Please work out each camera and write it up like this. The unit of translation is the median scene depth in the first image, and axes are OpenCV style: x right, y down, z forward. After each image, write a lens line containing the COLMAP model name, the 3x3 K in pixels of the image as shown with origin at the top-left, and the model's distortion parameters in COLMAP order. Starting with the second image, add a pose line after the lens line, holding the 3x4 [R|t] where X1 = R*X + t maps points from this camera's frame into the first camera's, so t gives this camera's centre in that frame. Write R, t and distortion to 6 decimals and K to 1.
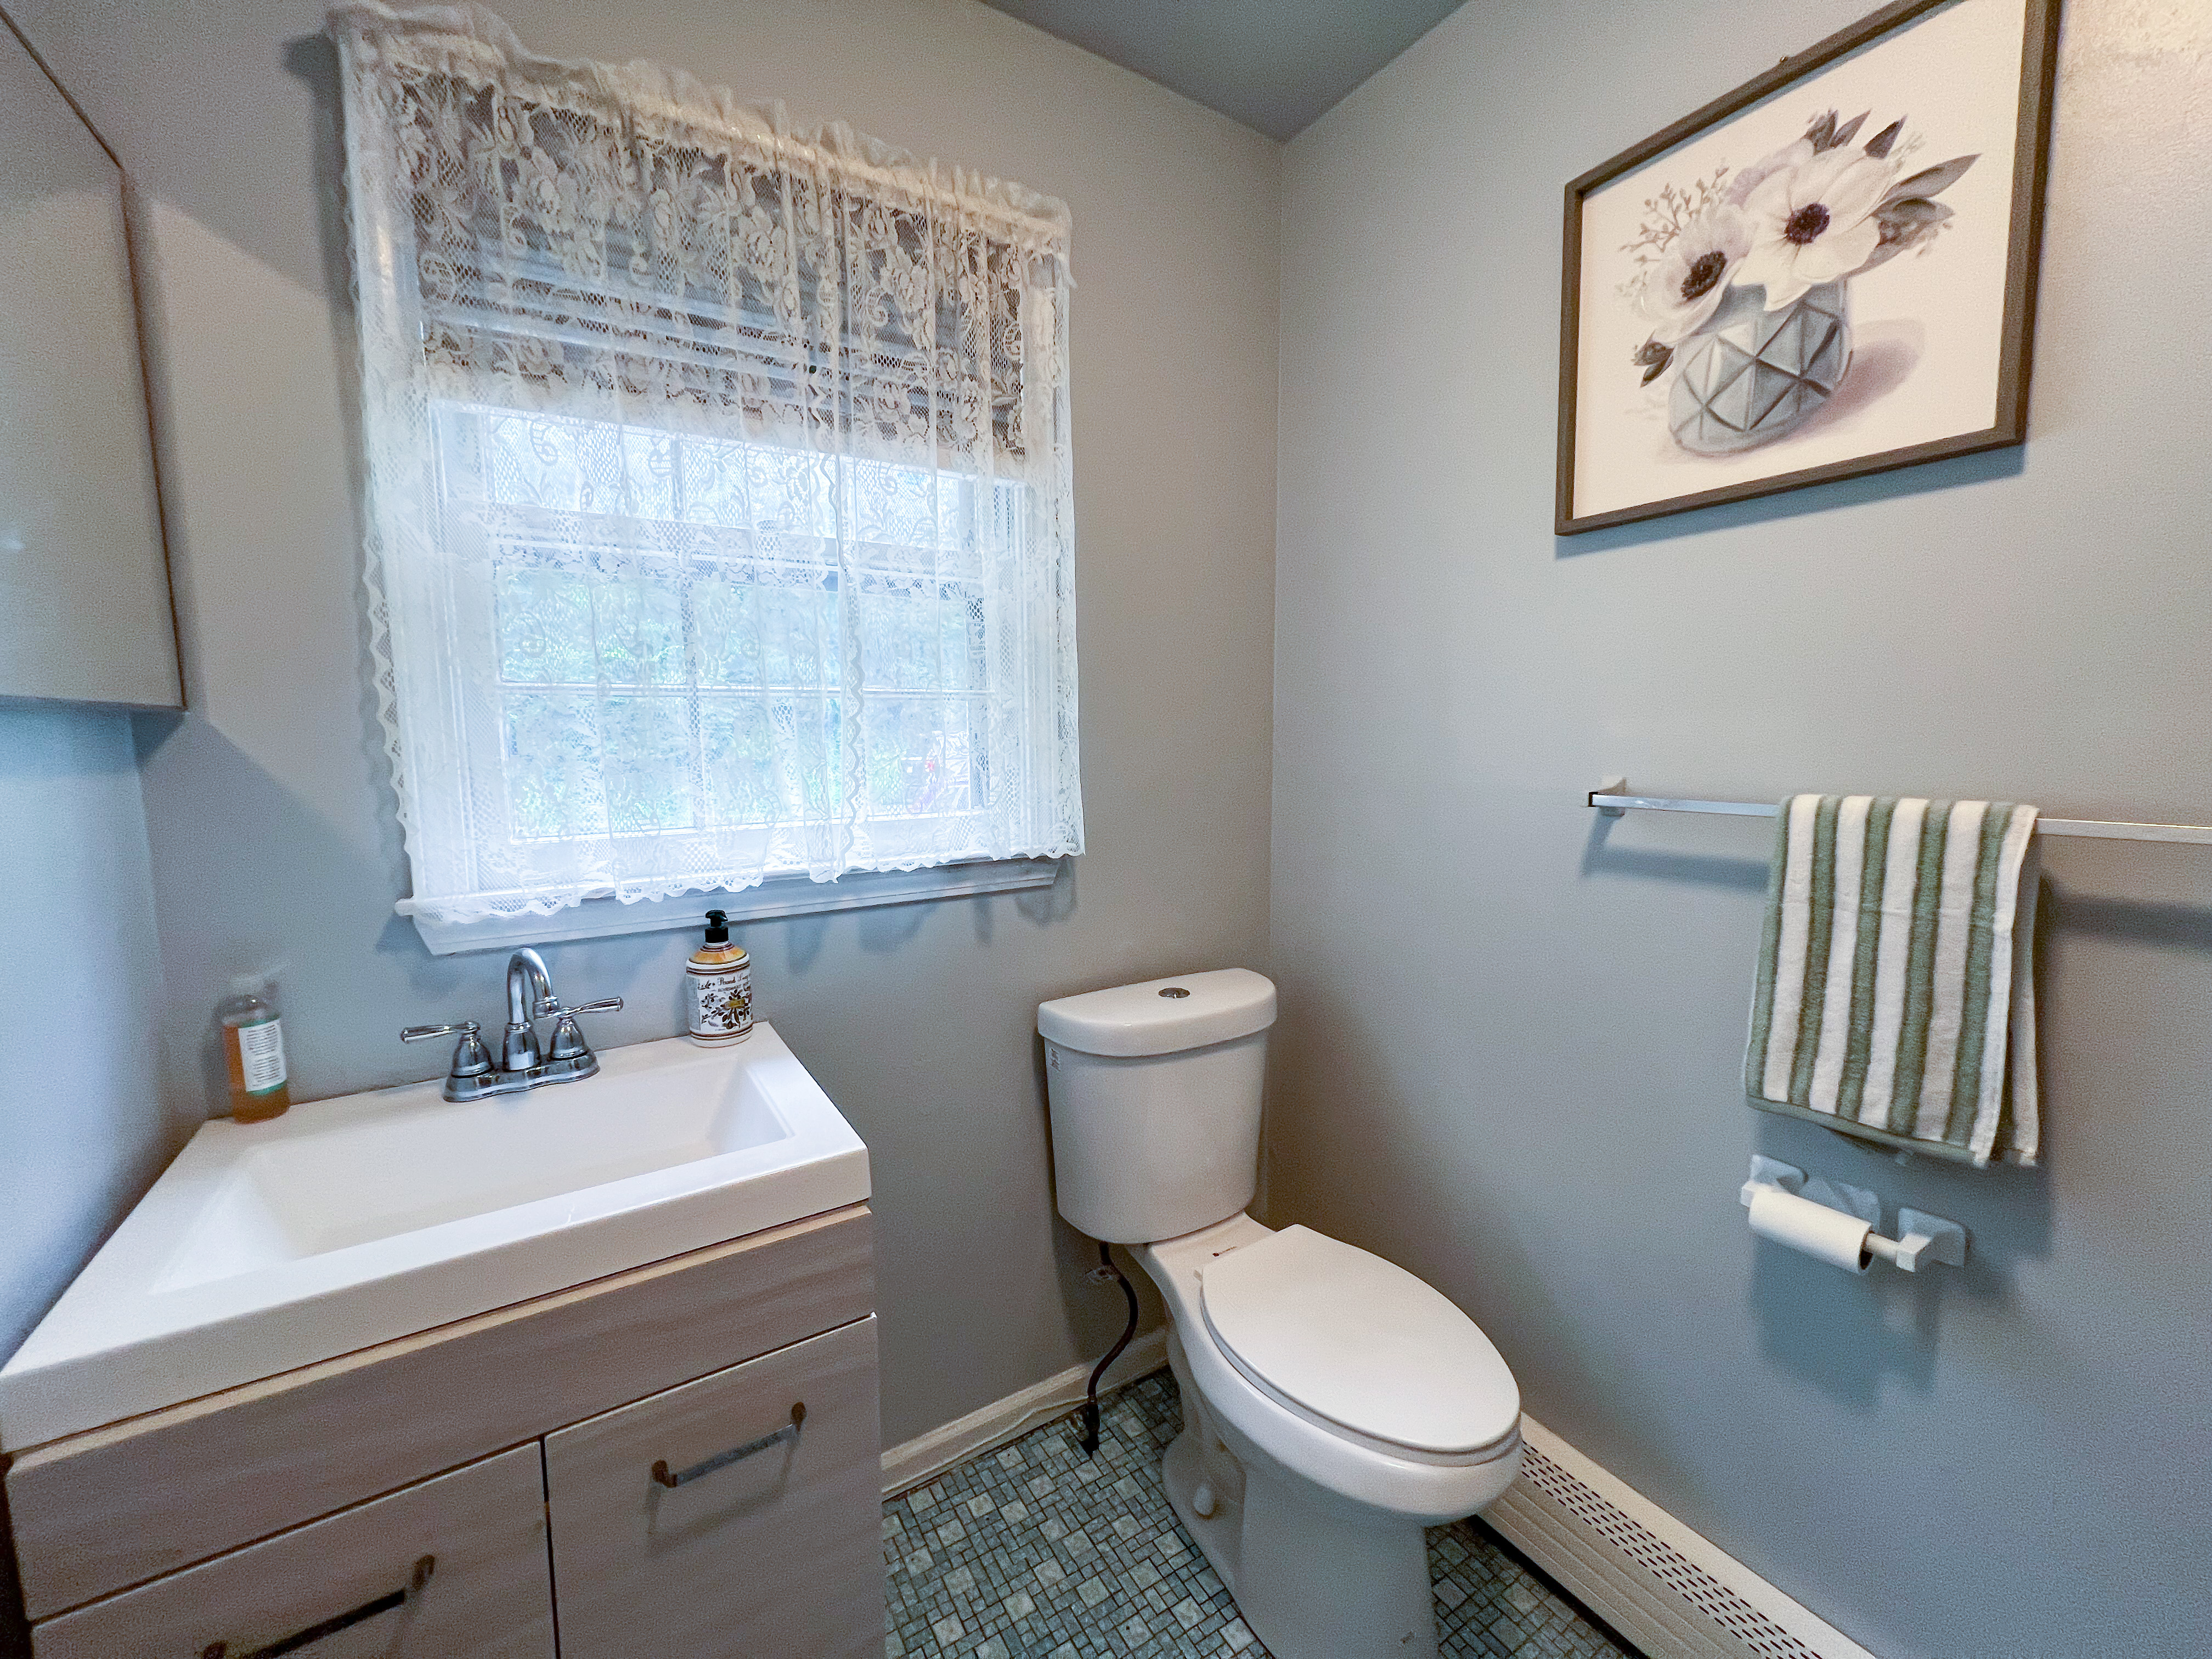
lens RADIAL K [[869.7, 0, 1093.4], [0, 869.7, 827.6], [0, 0, 1]] dist [-0.000039, 0.000227]
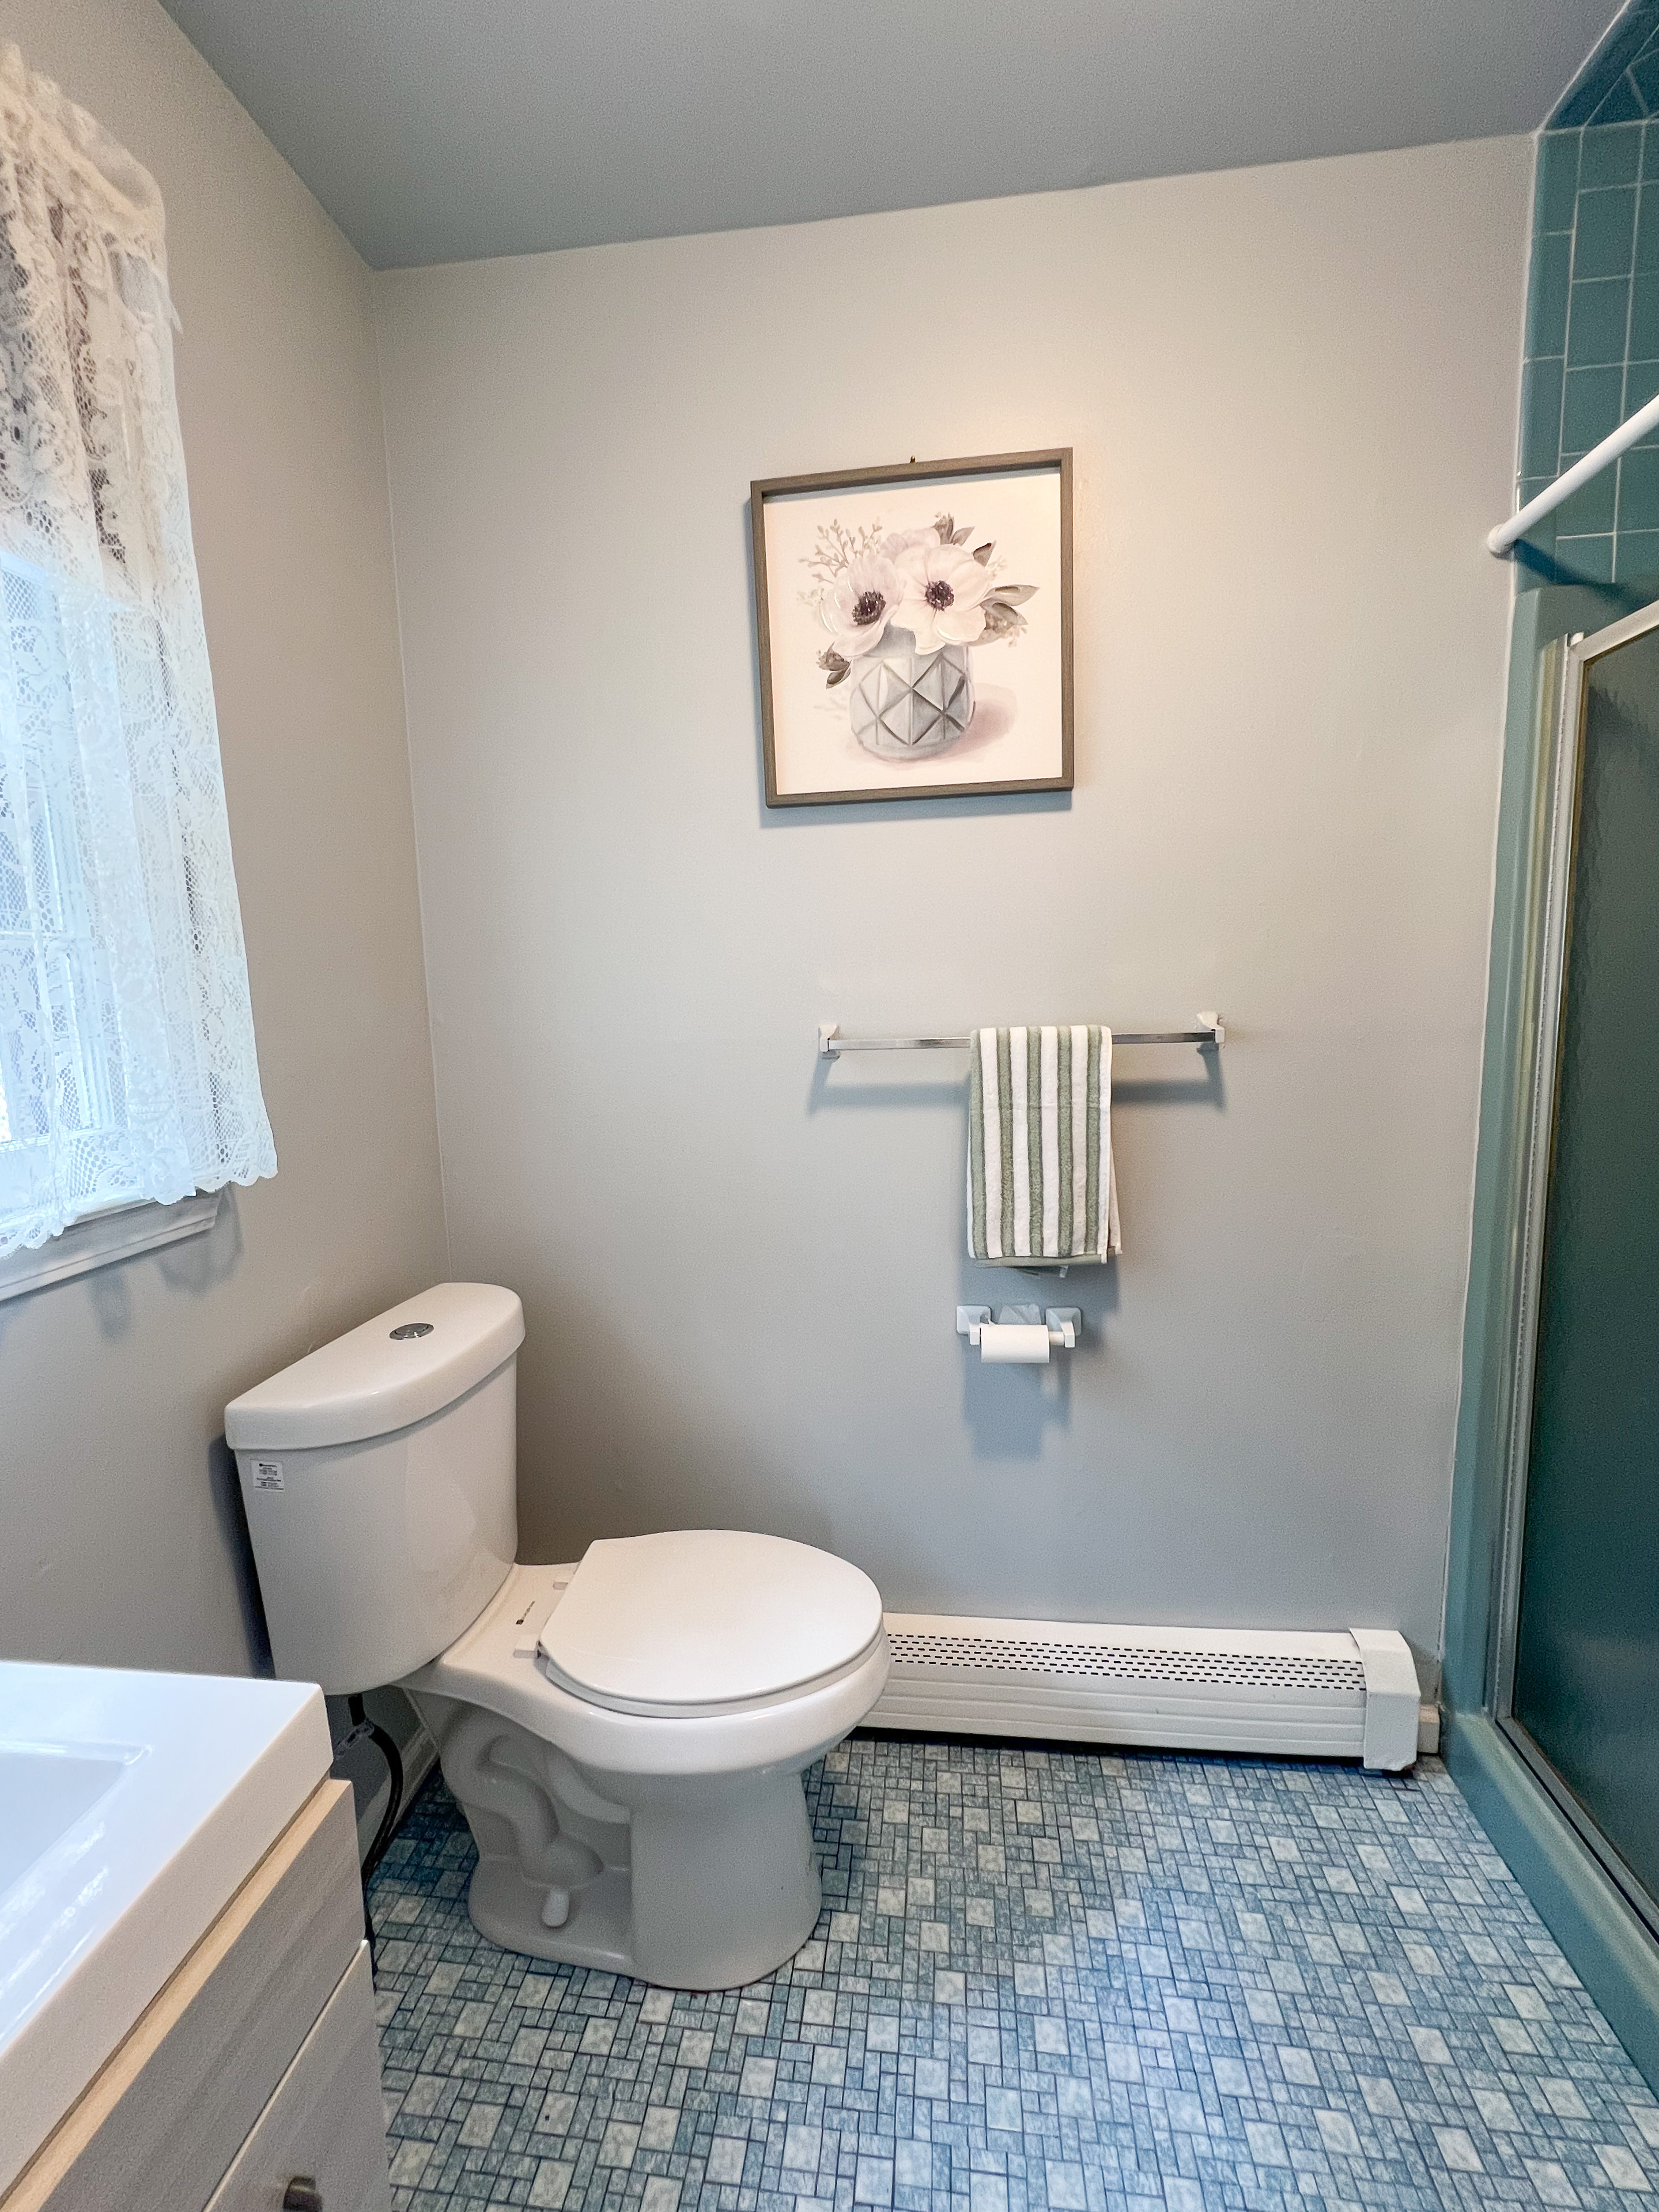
lens RADIAL K [[926.7, 0, 824.1], [0, 926.7, 1102.8], [0, 0, 1]] dist [-0.004714, 0.002628]
pose [[0.633148, -0.110868, 0.766049, -0.408485], [0.108882, 0.992605, 0.053665, -0.025125], [-0.766334, 0.049431, 0.640538, 0.254575]]
